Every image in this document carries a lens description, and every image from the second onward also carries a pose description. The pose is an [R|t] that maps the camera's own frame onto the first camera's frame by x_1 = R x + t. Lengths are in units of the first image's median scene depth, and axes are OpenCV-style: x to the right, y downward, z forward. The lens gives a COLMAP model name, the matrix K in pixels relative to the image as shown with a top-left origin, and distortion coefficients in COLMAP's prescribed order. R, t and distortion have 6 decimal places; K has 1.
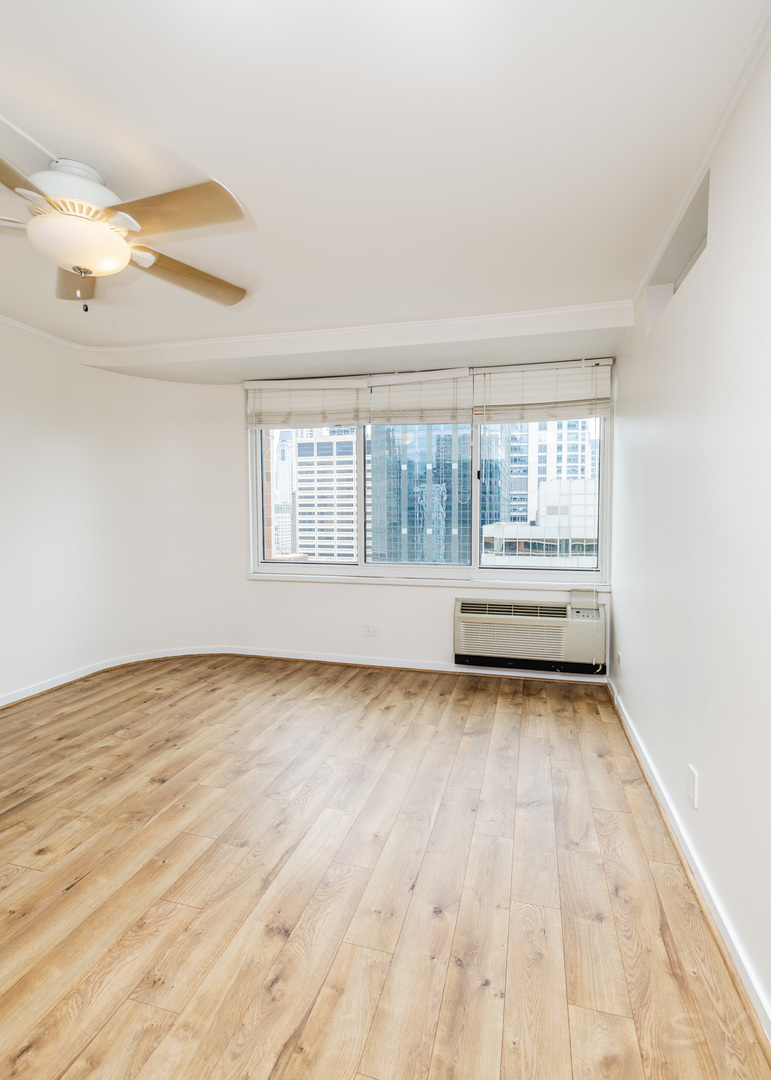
lens RADIAL K [[511.8, 0, 409.0], [0, 511.8, 543.7], [0, 0, 1]] dist [0.000370, 0.000432]
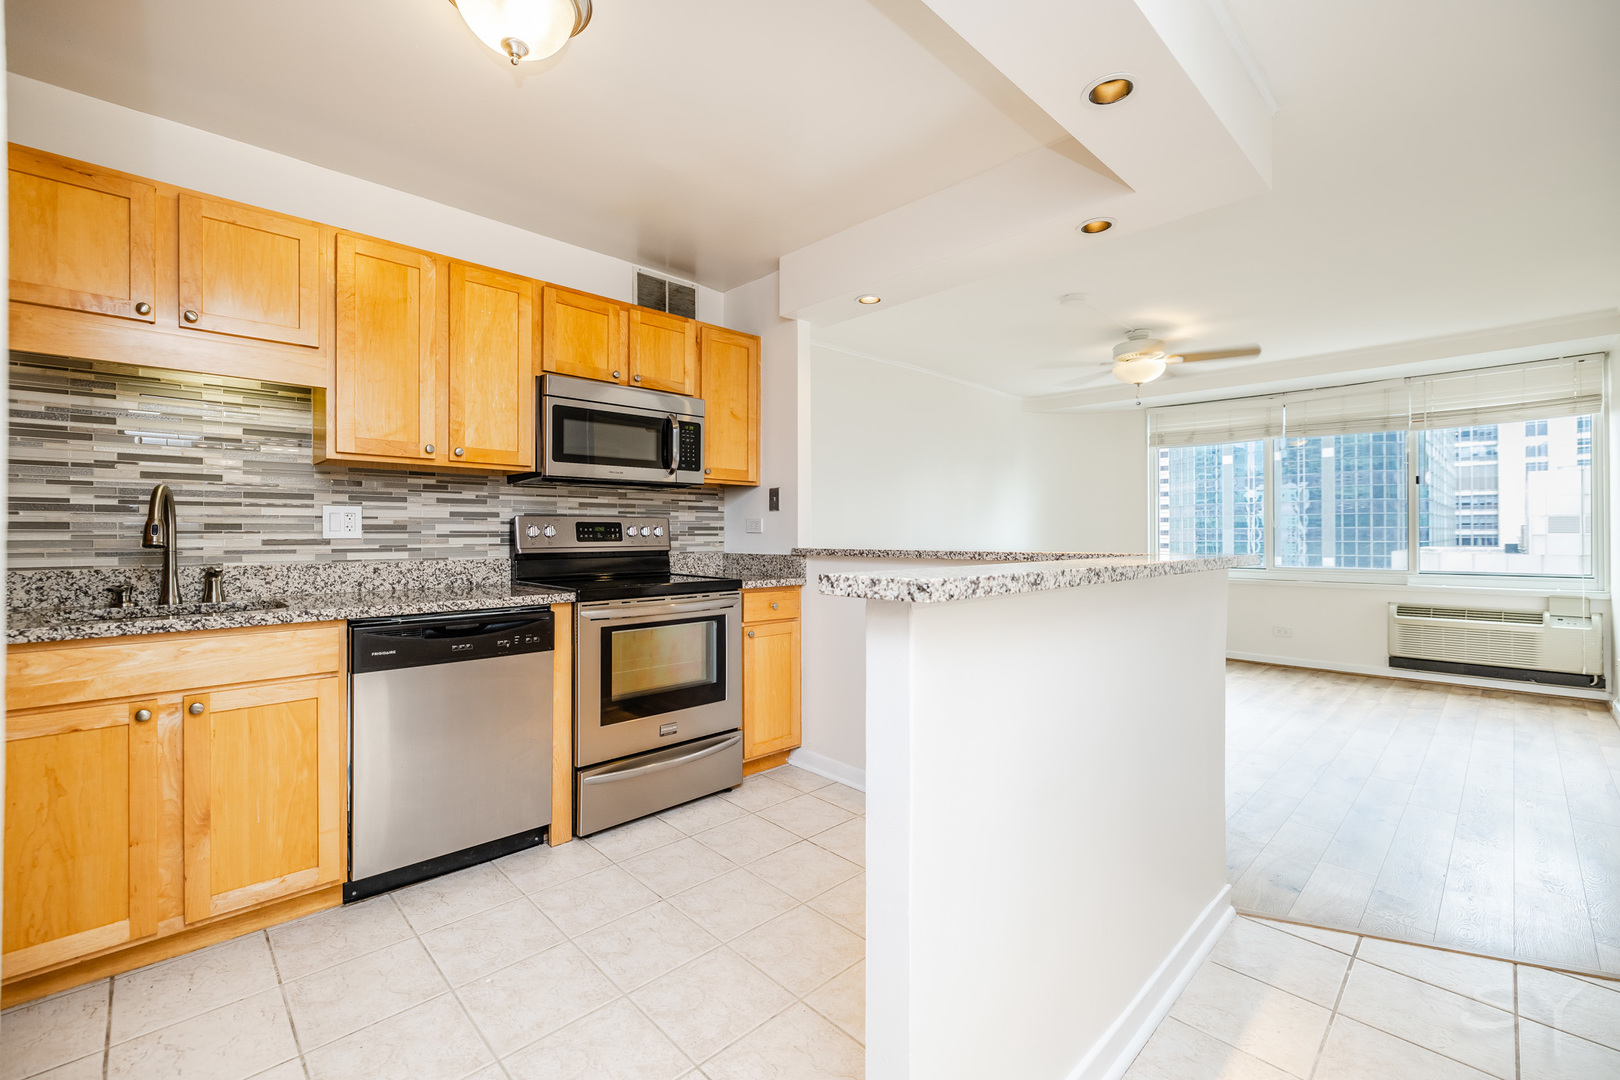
lens RADIAL K [[672.4, 0, 752.9], [0, 672.4, 536.8], [0, 0, 1]] dist [0.001961, -0.000263]
pose [[0.820063, -0.001841, -0.572271, -0.230517], [-0.029920, 0.998489, -0.046088, 0.088505], [0.571491, 0.054917, 0.818769, -0.975842]]
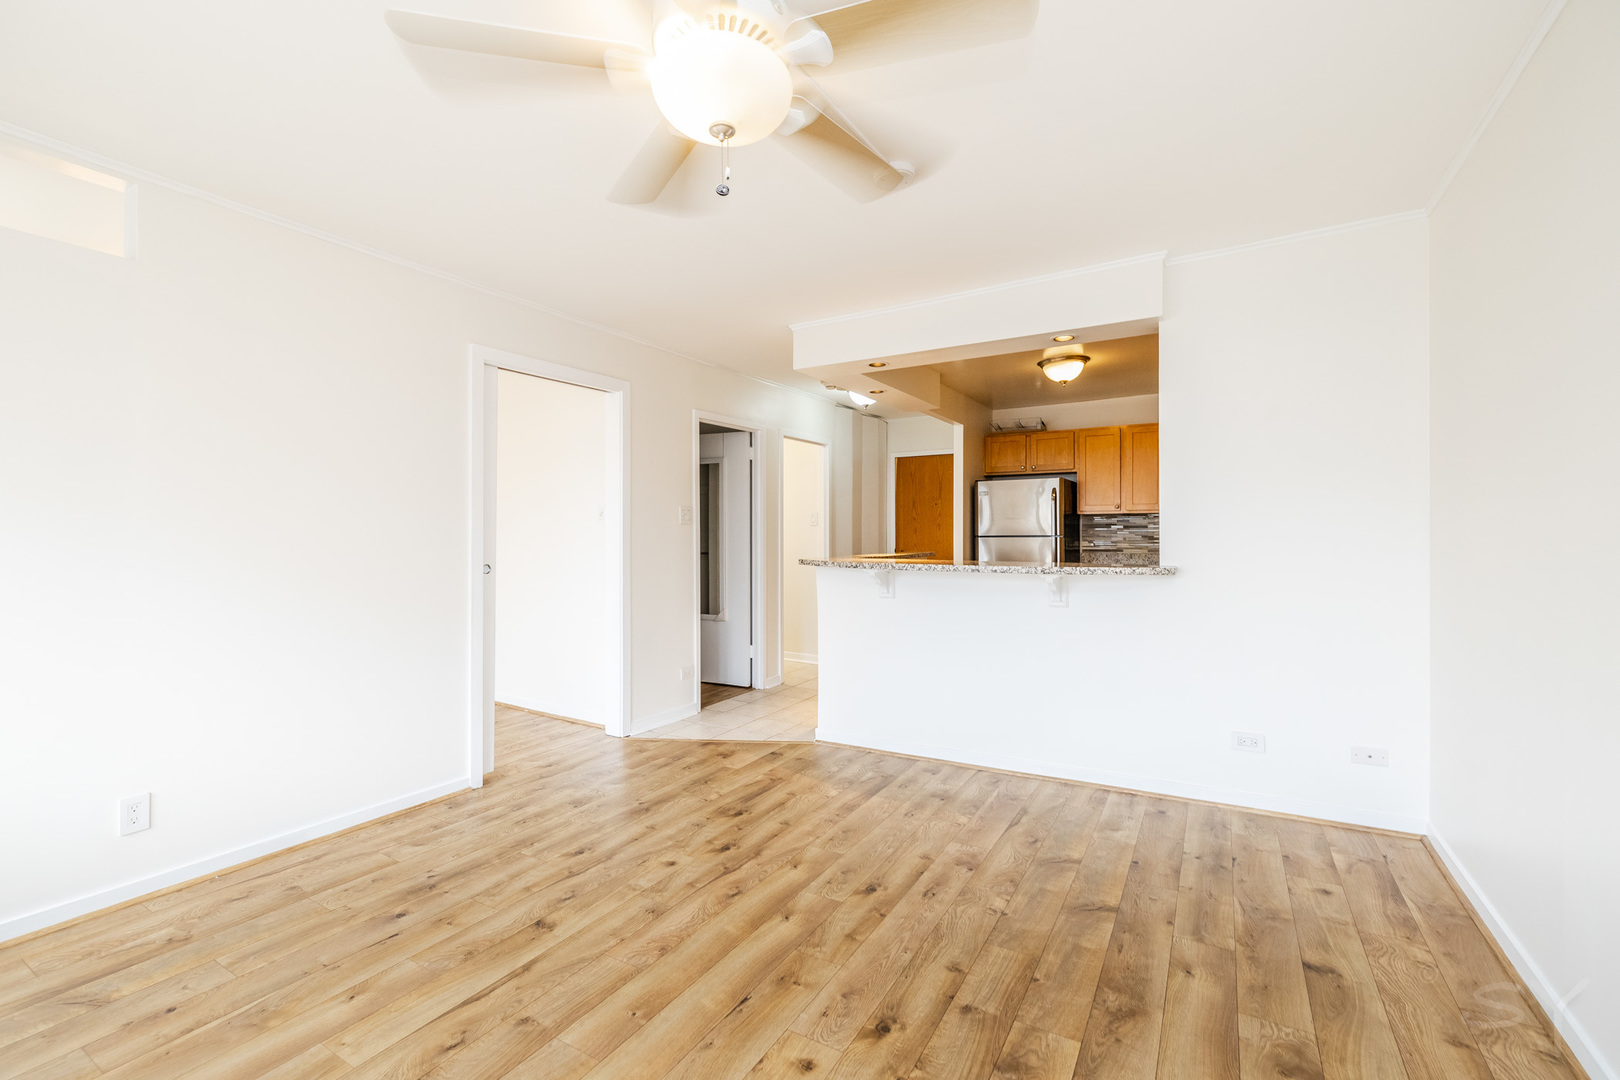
lens RADIAL K [[701.2, 0, 798.5], [0, 701.2, 523.2], [0, 0, 1]] dist [0.000560, 0.000758]
pose [[-0.957793, 0.002354, 0.287449, -0.529653], [0.015033, 0.999008, 0.041911, -0.052524], [-0.287066, 0.044463, -0.956878, 0.992871]]
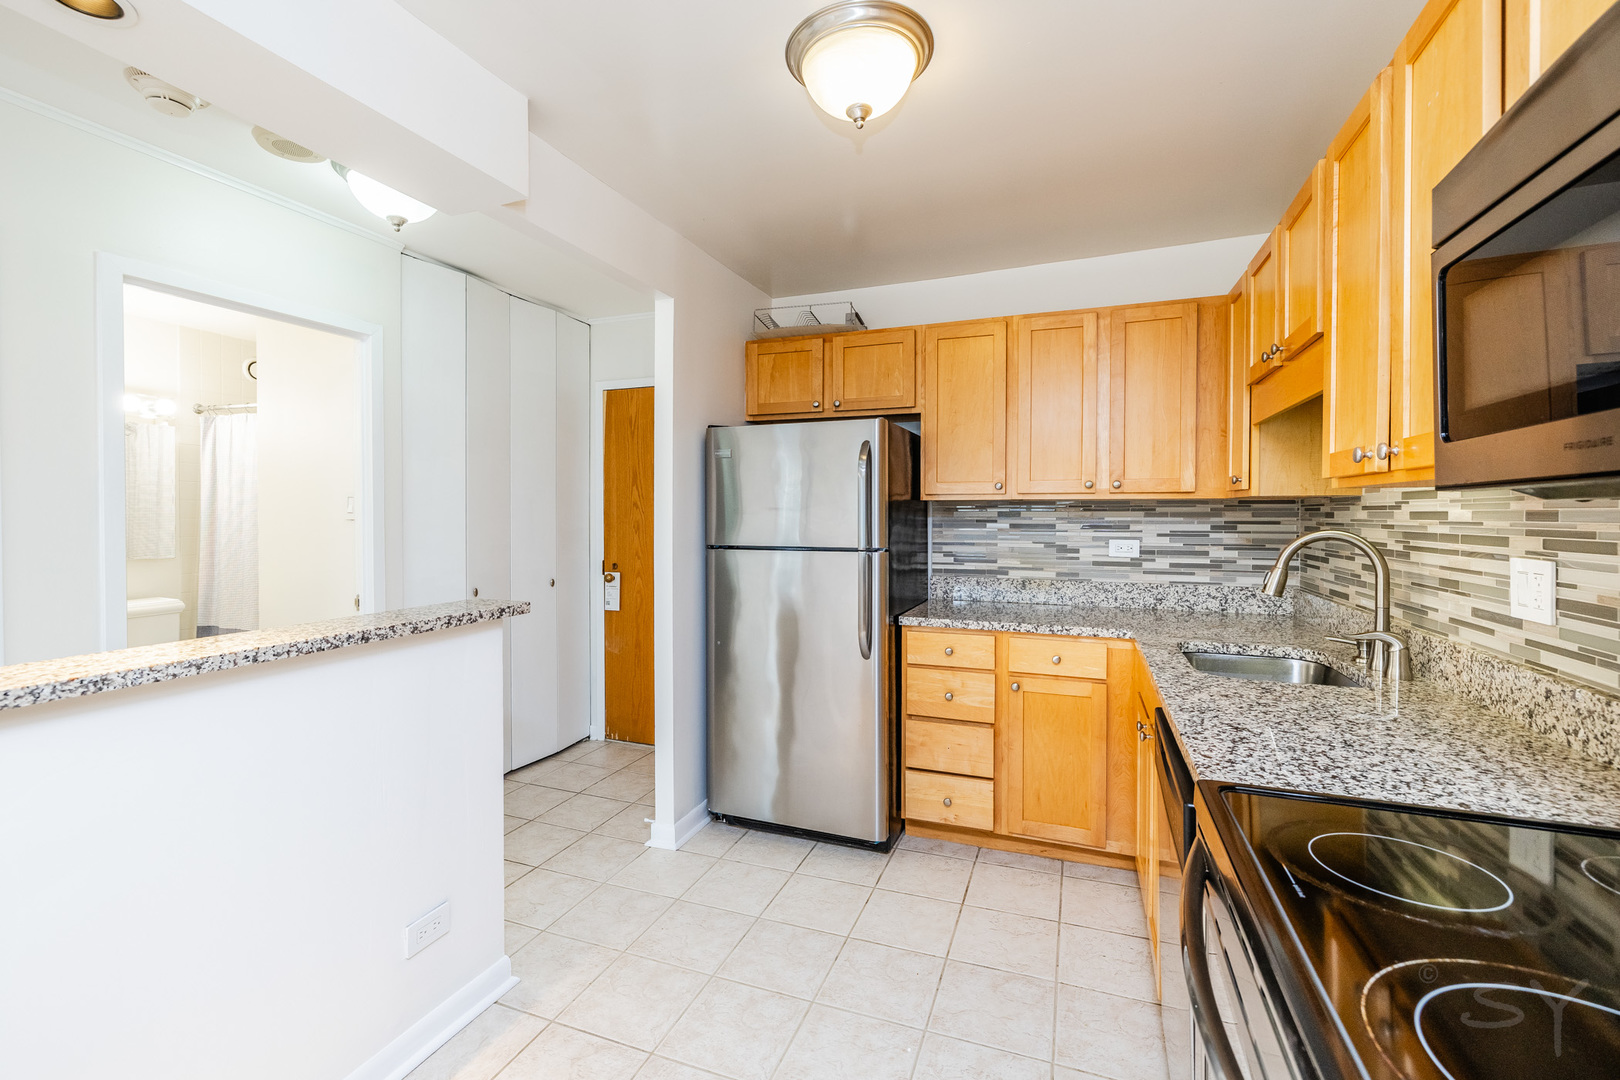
lens RADIAL K [[694.9, 0, 801.6], [0, 694.9, 519.8], [0, 0, 1]] dist [0.001835, 0.000555]
pose [[-0.990958, -0.006298, 0.134026, -0.677563], [0.002832, 0.997693, 0.067824, -0.022323], [-0.134145, 0.067591, -0.988654, -0.137786]]
